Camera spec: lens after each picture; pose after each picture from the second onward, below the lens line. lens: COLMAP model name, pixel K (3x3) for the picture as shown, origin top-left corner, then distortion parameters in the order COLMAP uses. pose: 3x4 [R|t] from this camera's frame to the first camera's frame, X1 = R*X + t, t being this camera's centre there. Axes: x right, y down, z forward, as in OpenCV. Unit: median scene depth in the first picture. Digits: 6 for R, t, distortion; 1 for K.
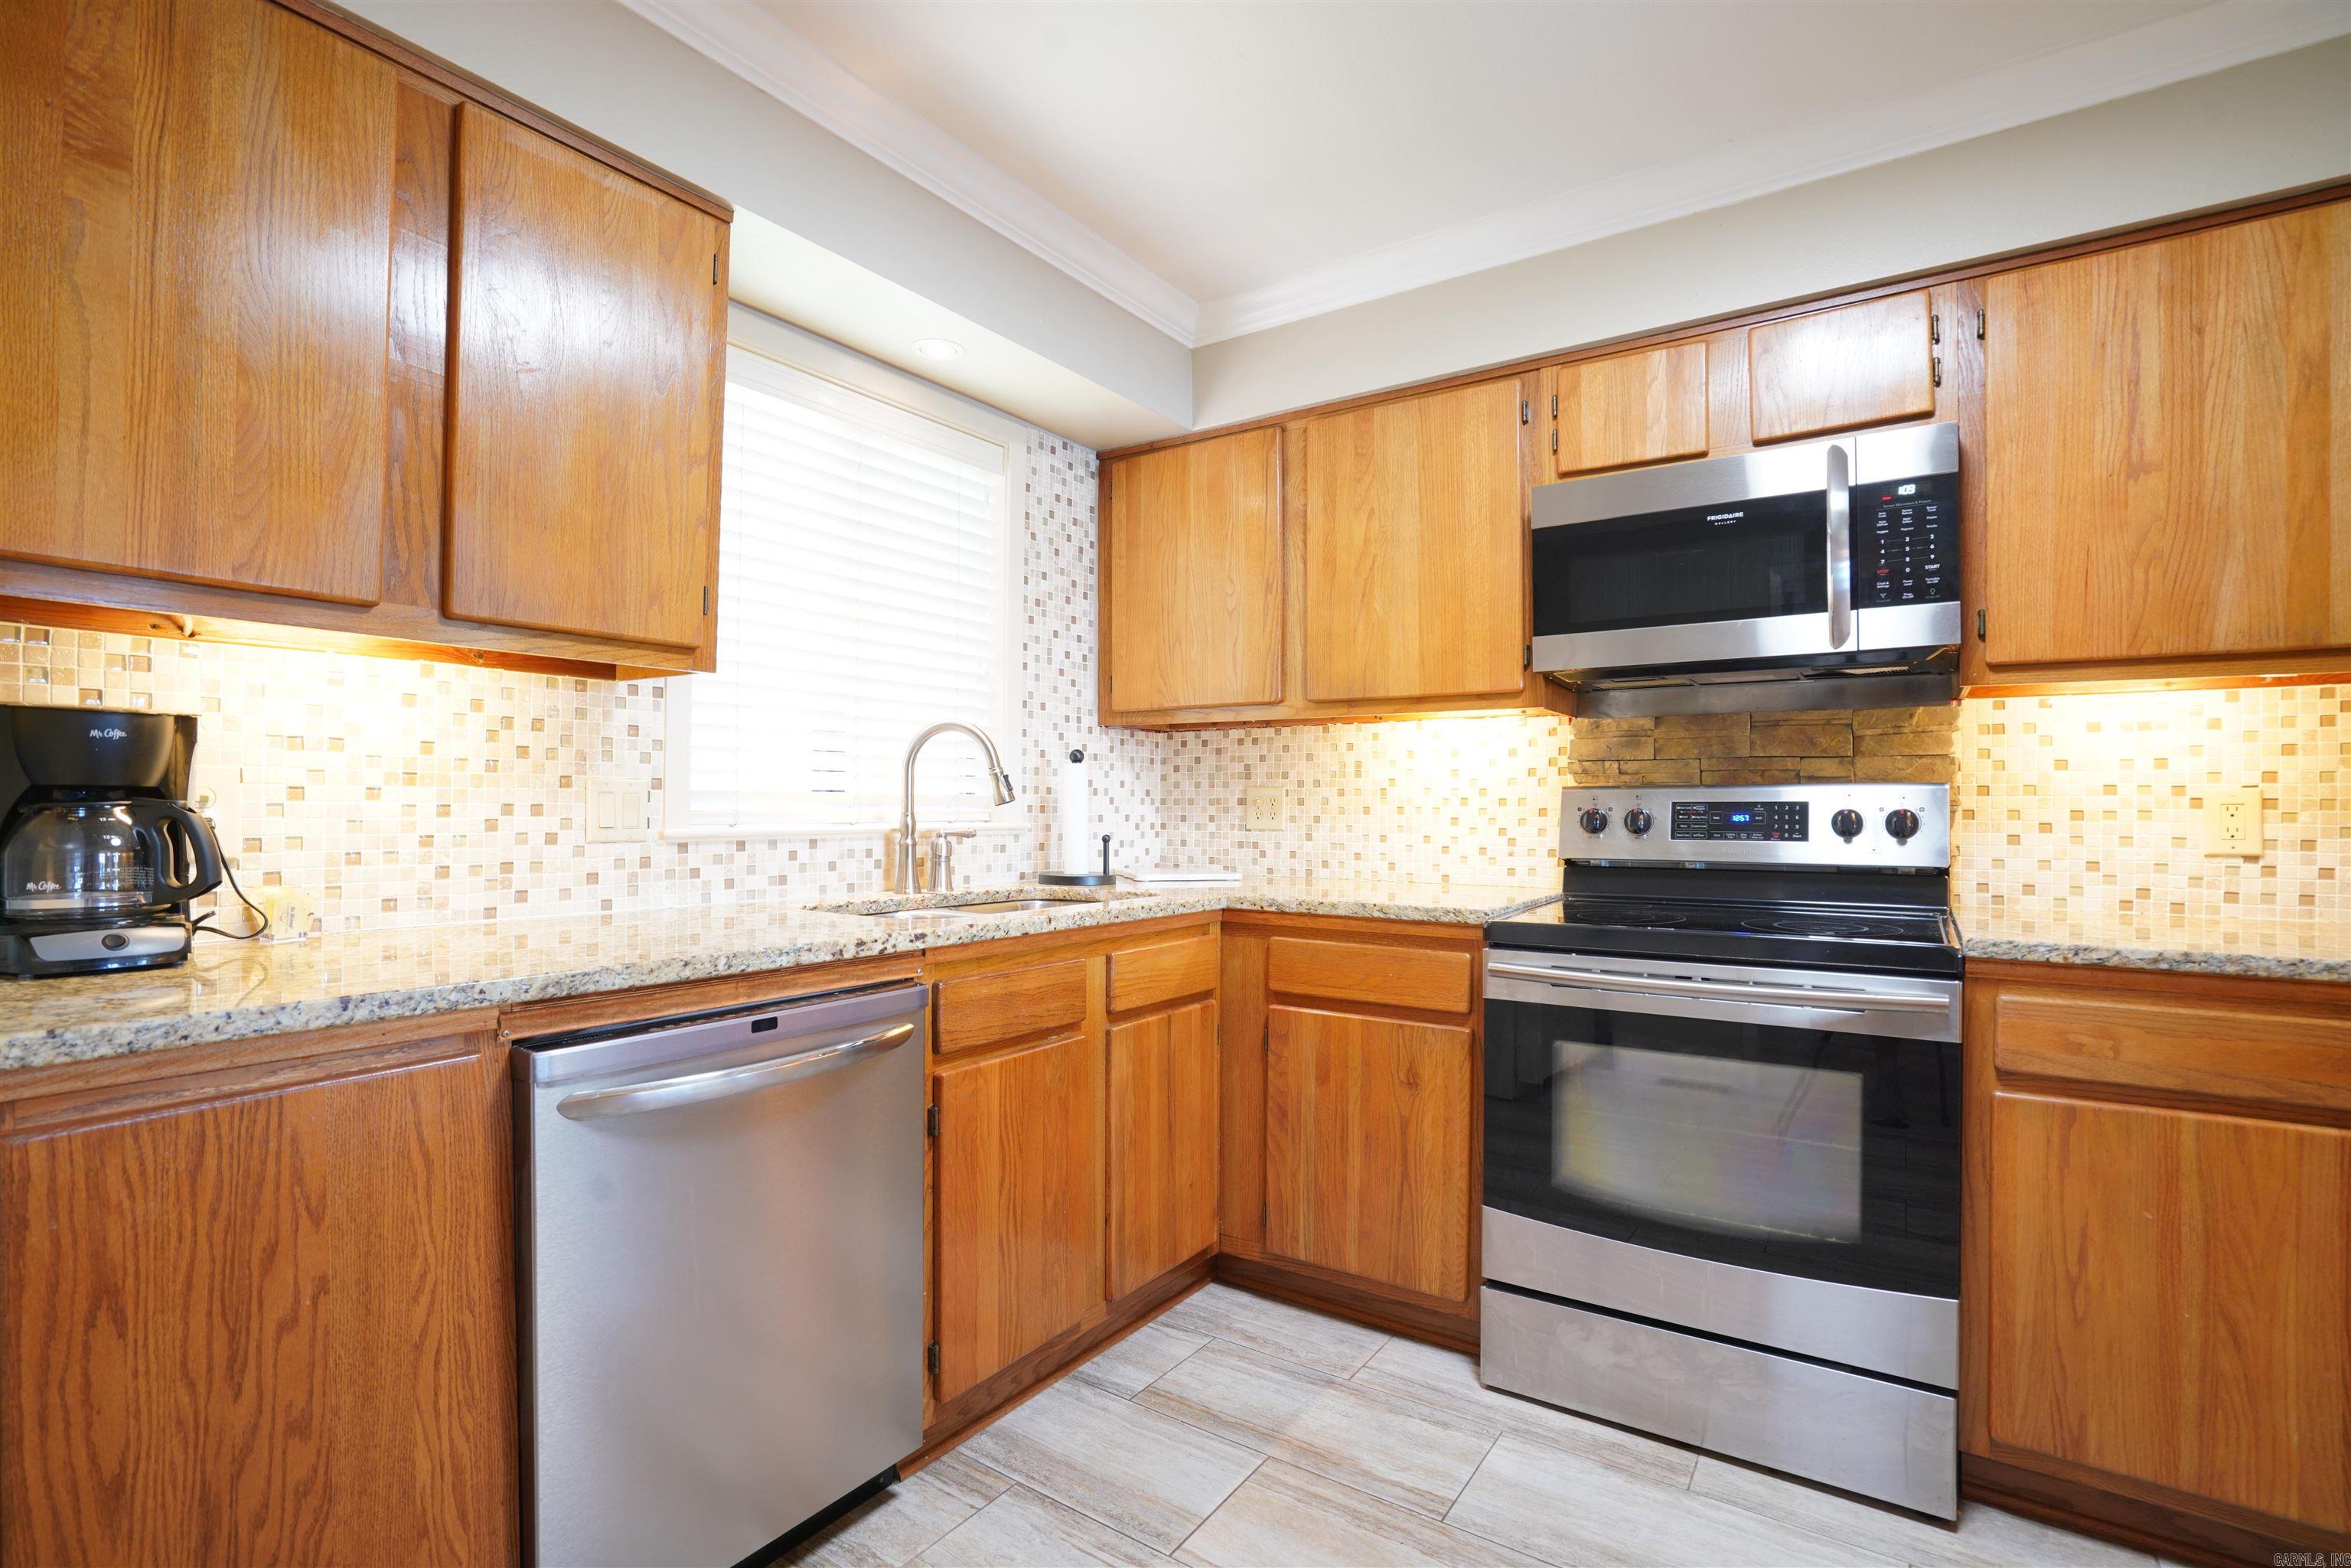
lens RADIAL K [[1081.5, 0, 1171.6], [0, 1081.5, 796.8], [0, 0, 1]] dist [-0.046614, 0.015430]
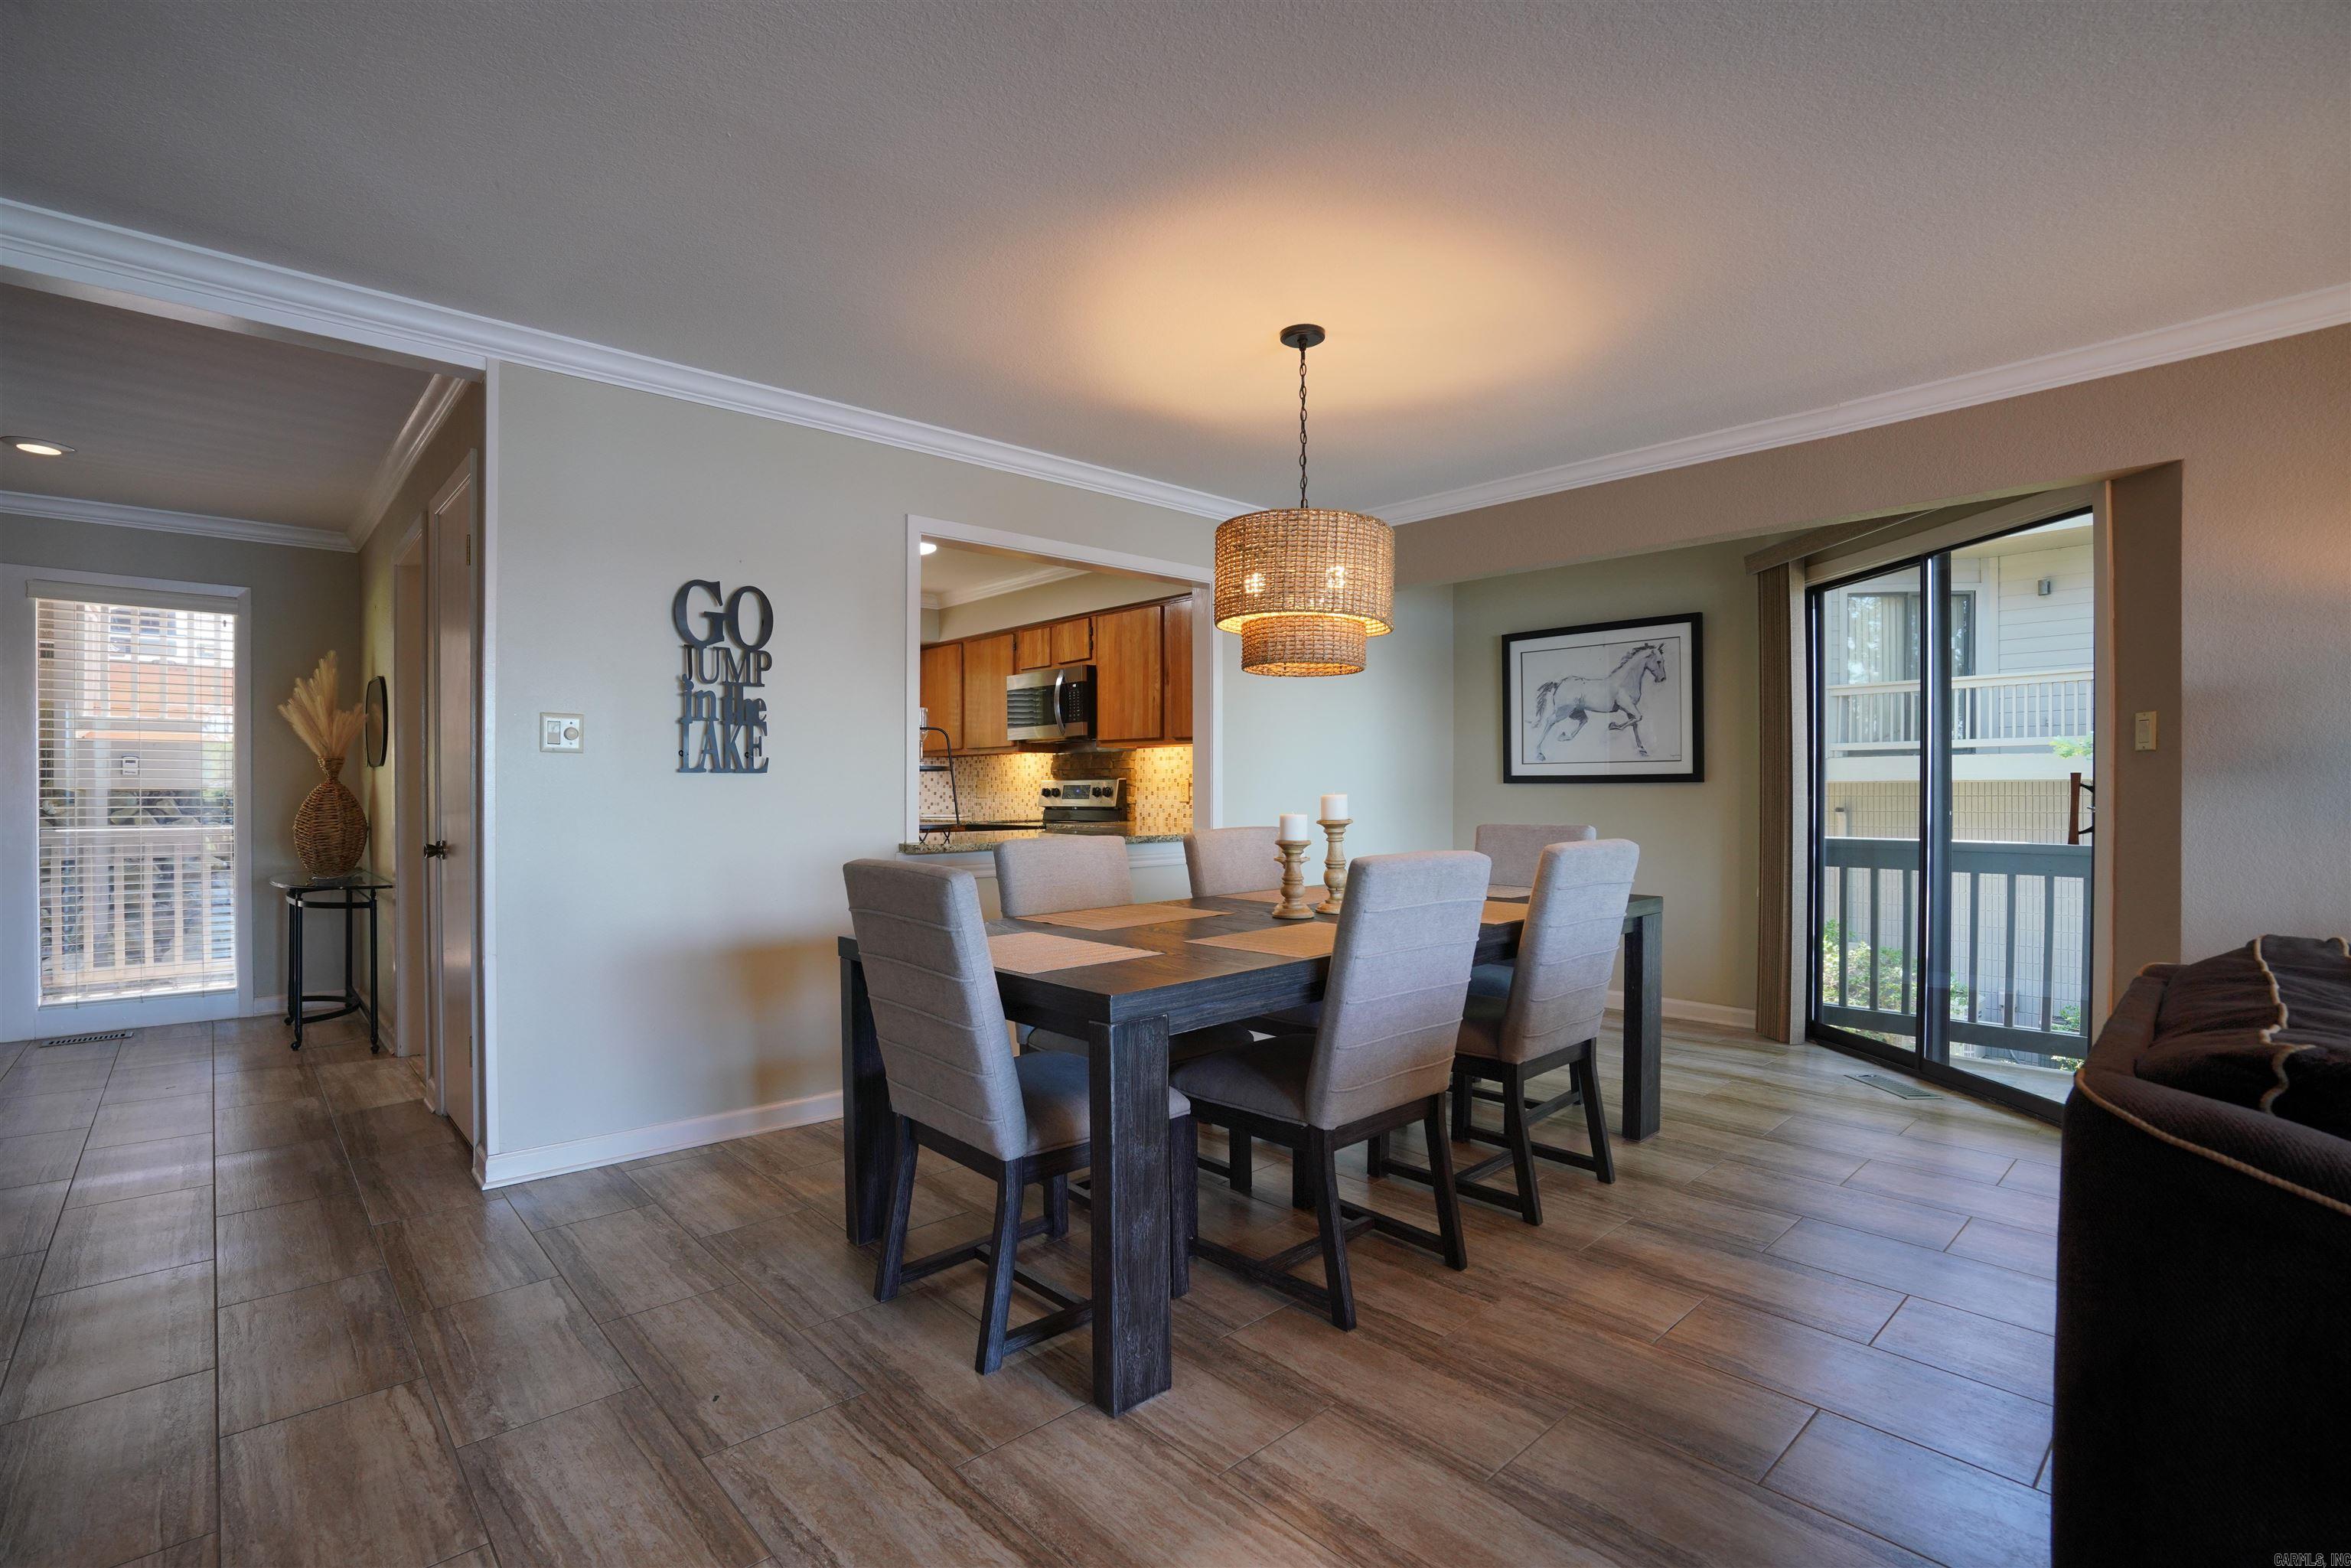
lens RADIAL K [[1081.5, 0, 1185.6], [0, 1081.5, 795.7], [0, 0, 1]] dist [-0.046614, 0.015430]
pose [[0.976652, -0.007660, -0.214689, 1.652607], [0.011680, 0.999779, 0.017460, -0.017092], [0.214508, -0.019560, 0.976526, -2.013925]]
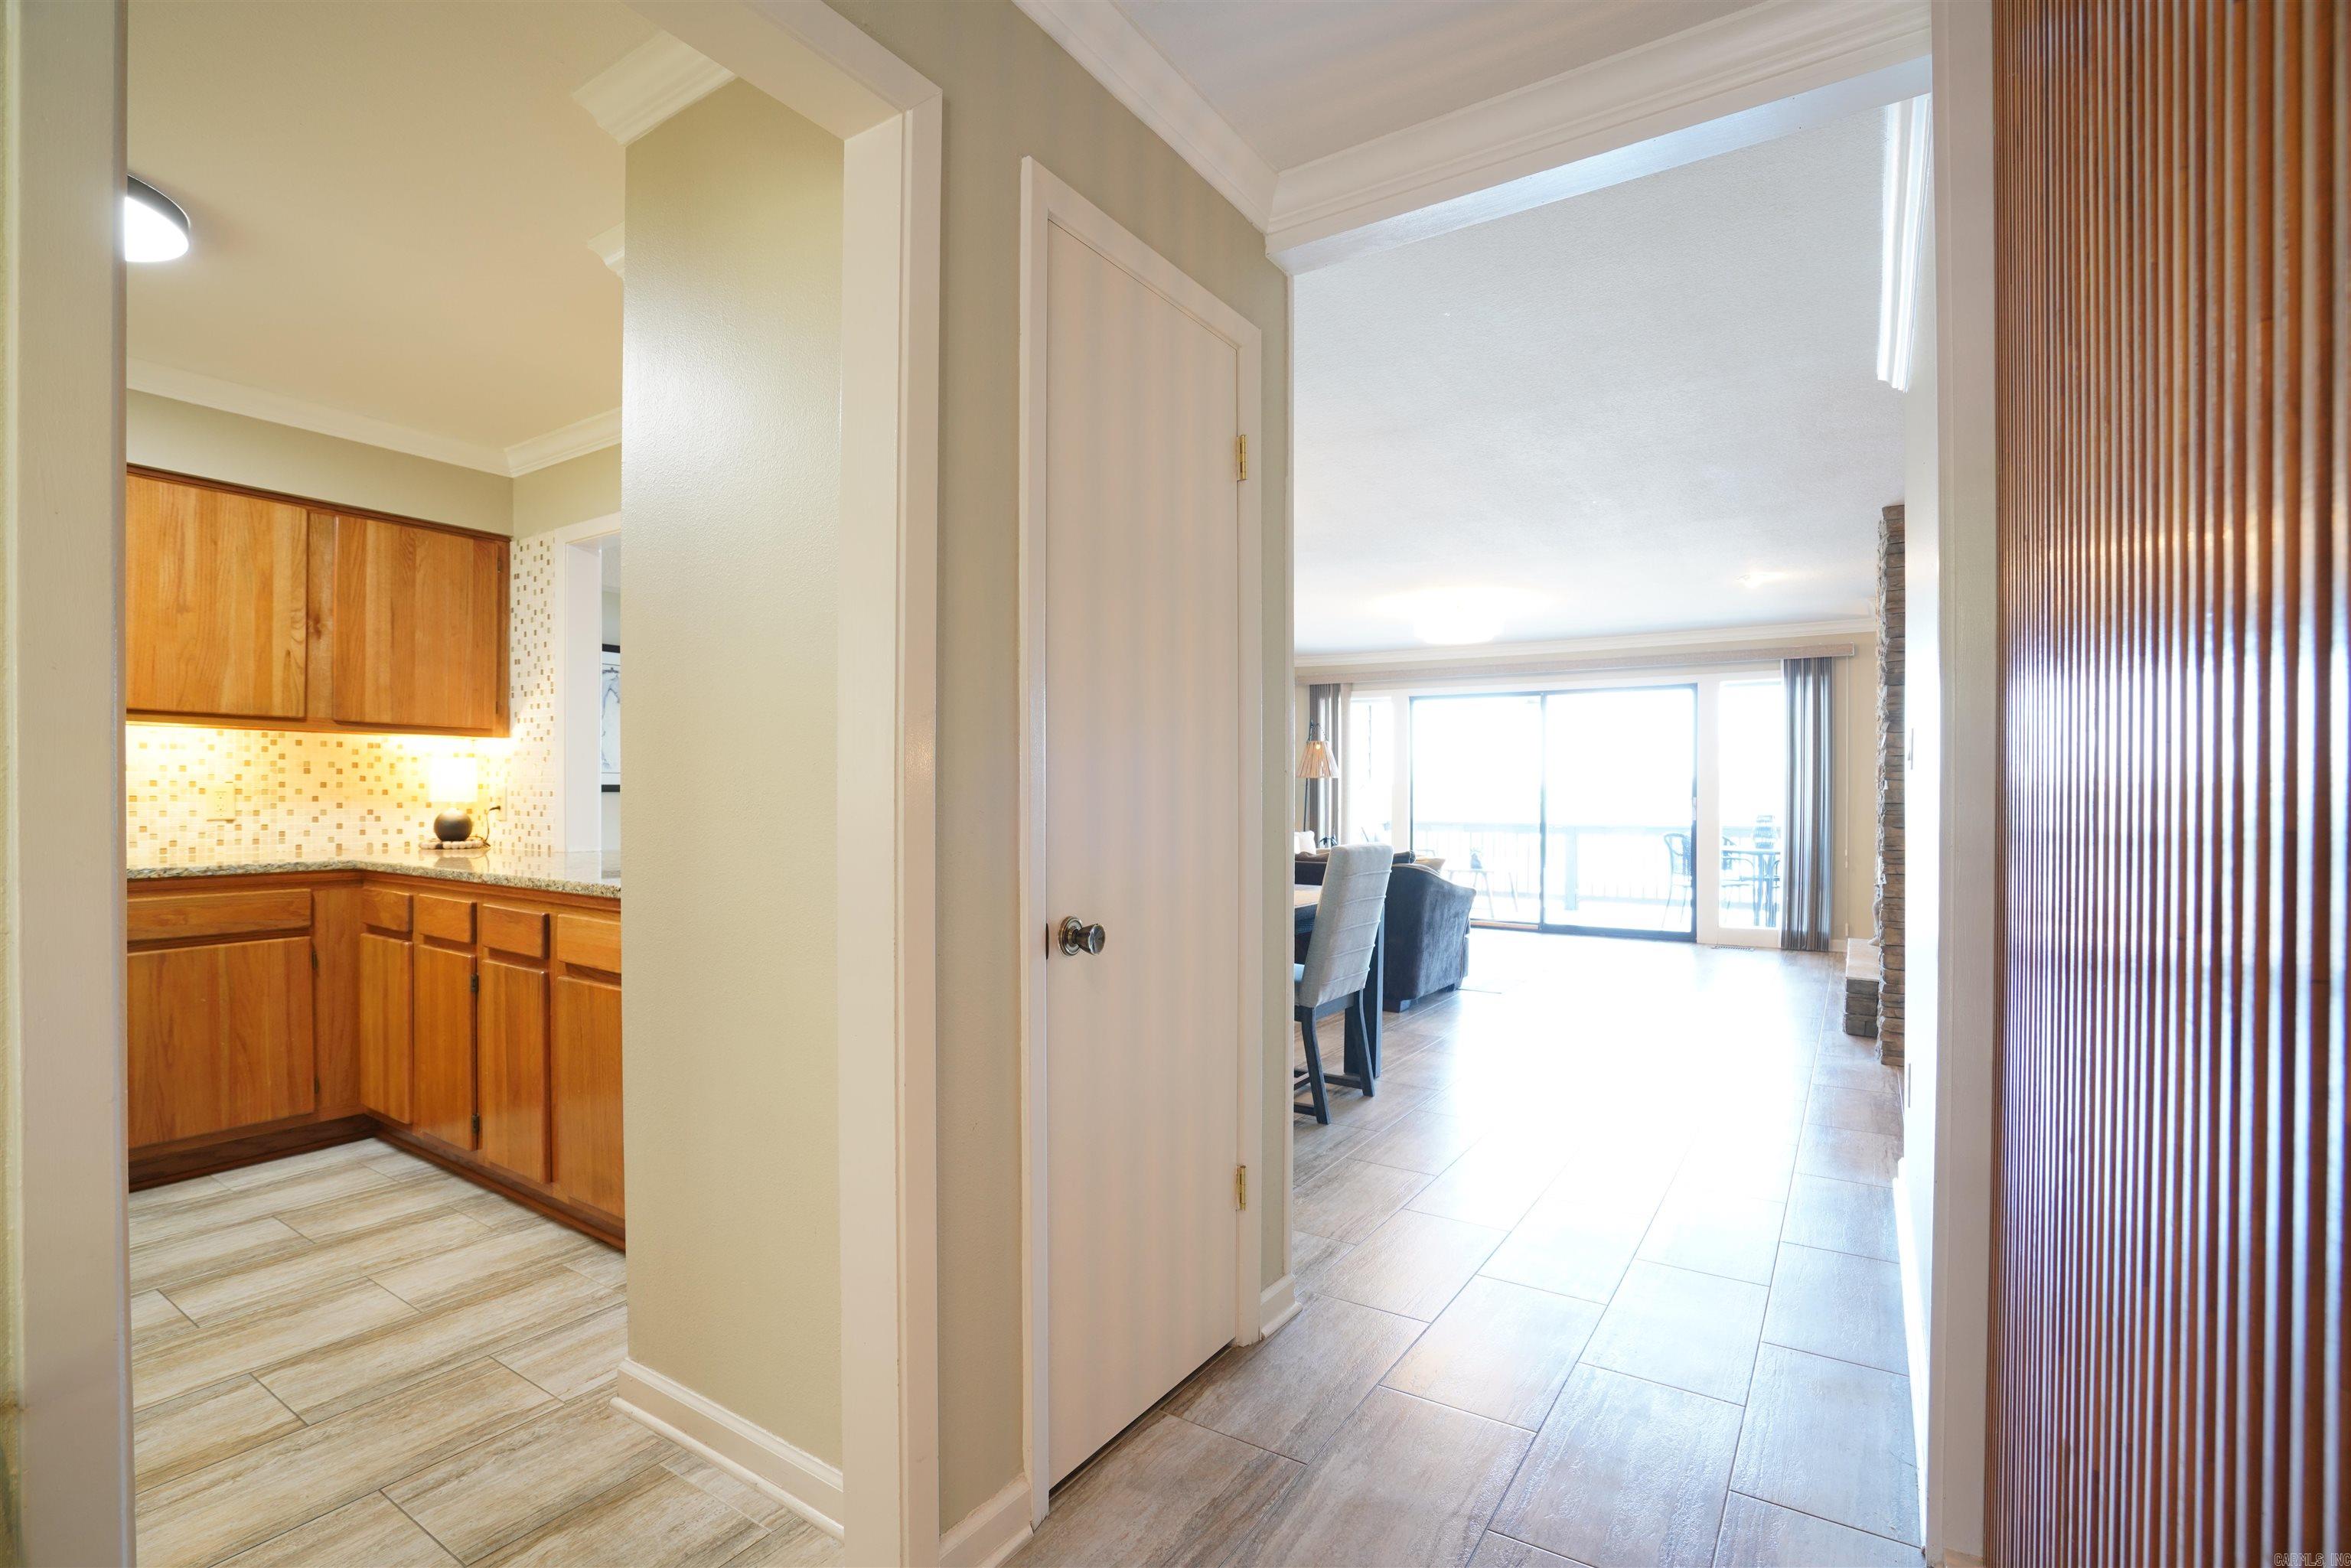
lens RADIAL K [[1081.5, 0, 1173.0], [0, 1081.5, 801.1], [0, 0, 1]] dist [-0.046614, 0.015430]
pose [[-0.030583, -0.012726, 0.999451, -0.868579], [-0.010121, 0.999872, 0.012421, -0.016252], [-0.999481, -0.009735, -0.030708, -0.604913]]
